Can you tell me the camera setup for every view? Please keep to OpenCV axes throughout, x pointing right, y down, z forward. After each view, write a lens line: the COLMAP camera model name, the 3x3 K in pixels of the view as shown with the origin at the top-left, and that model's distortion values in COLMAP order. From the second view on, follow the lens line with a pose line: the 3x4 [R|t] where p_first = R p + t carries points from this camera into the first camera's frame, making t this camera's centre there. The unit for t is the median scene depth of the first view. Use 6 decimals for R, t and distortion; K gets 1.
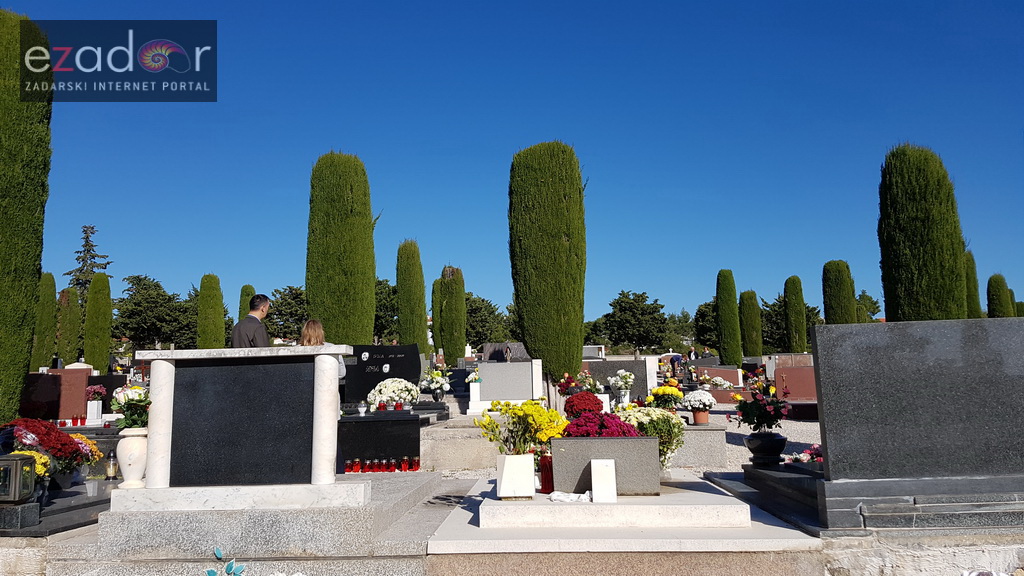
lens RADIAL K [[801.0, 0, 510.4], [0, 801.0, 286.3], [0, 0, 1]] dist [0.003646, -0.005215]
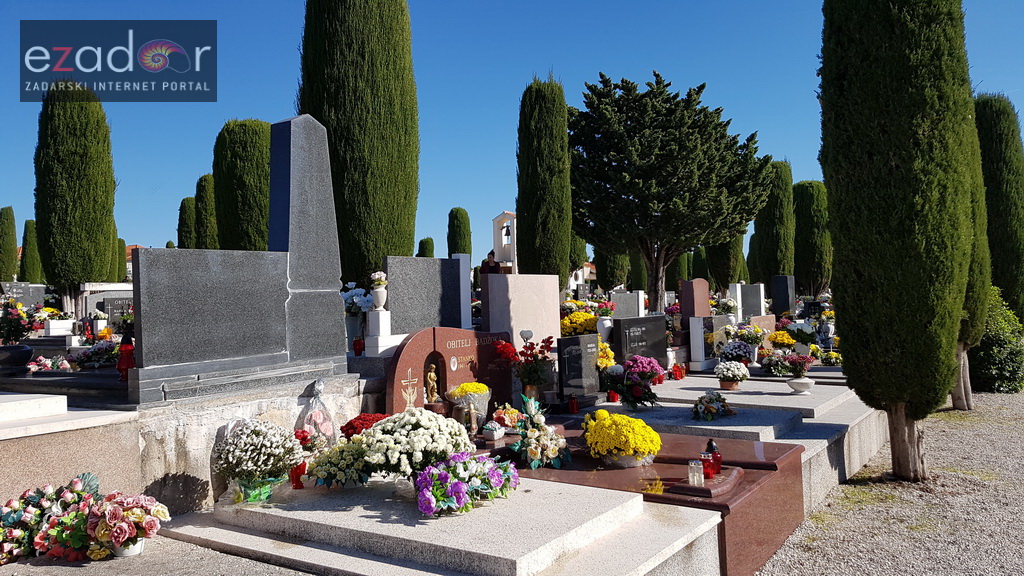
lens RADIAL K [[801.0, 0, 510.7], [0, 801.0, 286.3], [0, 0, 1]] dist [0.003646, -0.005215]
pose [[0.503337, 0.022968, 0.863785, -0.427401], [-0.095676, 0.994981, 0.029295, 0.016083], [-0.858777, -0.097389, 0.503009, -0.152830]]
